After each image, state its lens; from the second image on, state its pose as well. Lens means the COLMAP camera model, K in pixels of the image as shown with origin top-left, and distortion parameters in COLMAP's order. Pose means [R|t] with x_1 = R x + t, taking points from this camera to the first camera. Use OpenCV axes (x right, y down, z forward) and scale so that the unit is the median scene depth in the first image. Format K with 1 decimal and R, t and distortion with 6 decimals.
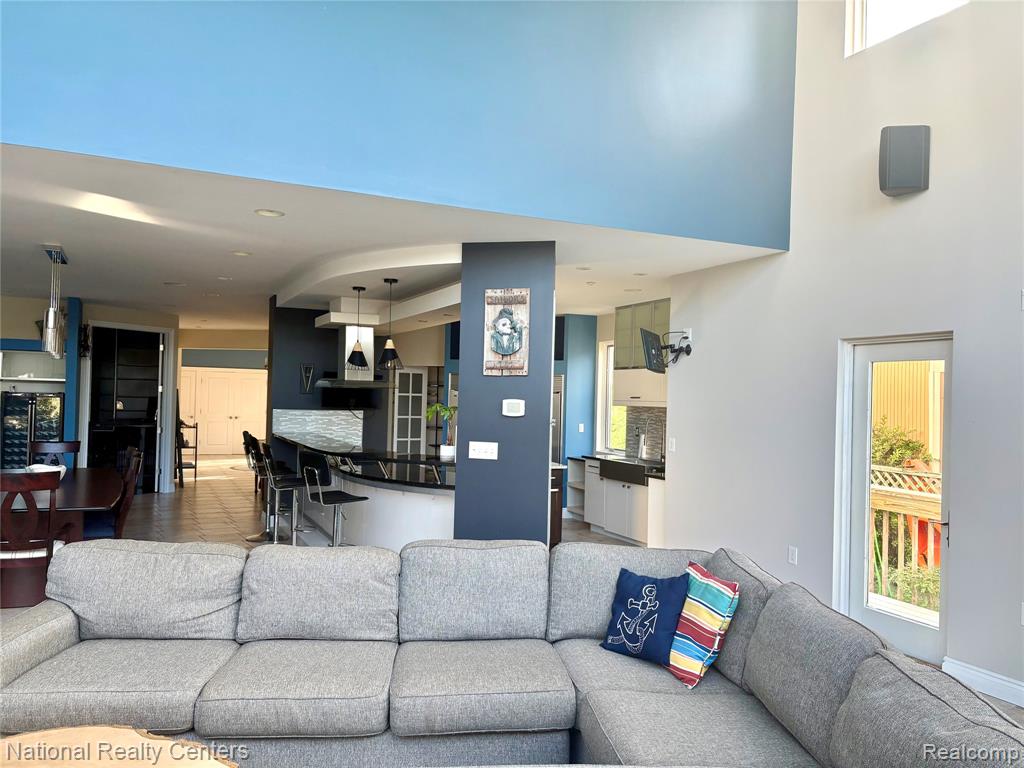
lens RADIAL K [[771.7, 0, 512.0], [0, 771.7, 384.0], [0, 0, 1]] dist [0.072852, -0.080441]
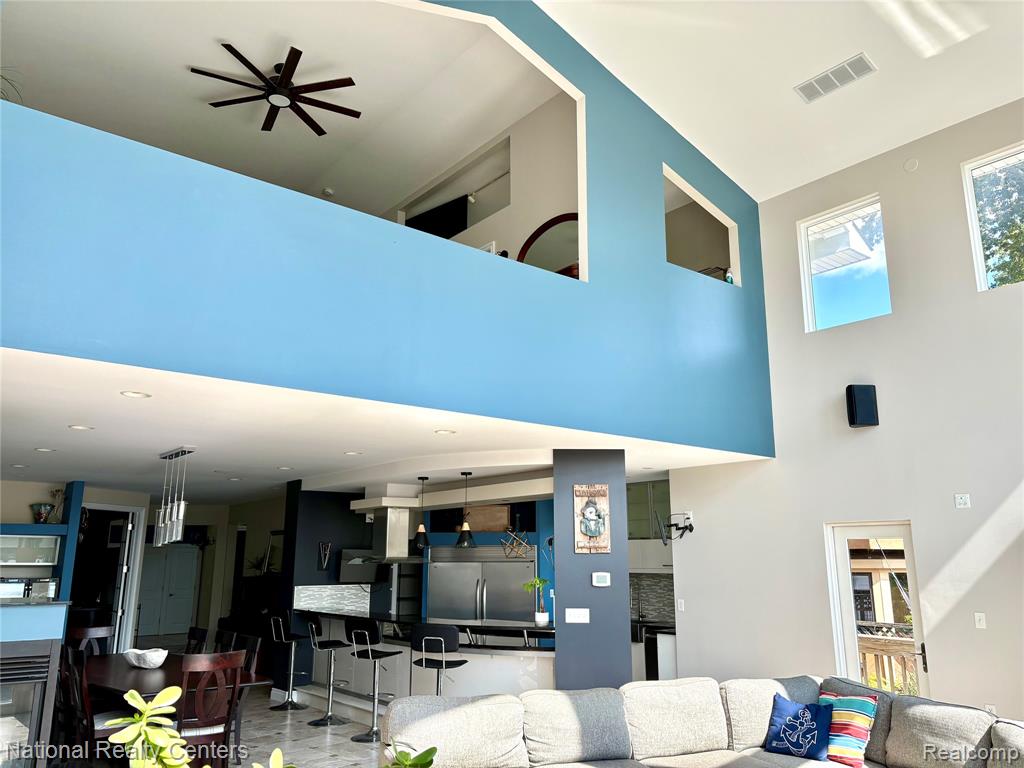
lens RADIAL K [[782.6, 0, 512.2], [0, 782.6, 367.3], [0, 0, 1]] dist [0.024325, -0.006673]
pose [[0.968327, 0.035090, 0.247205, -0.466854], [0.020468, 0.975588, -0.218655, -0.029941], [-0.248843, 0.216789, 0.943970, -0.256160]]
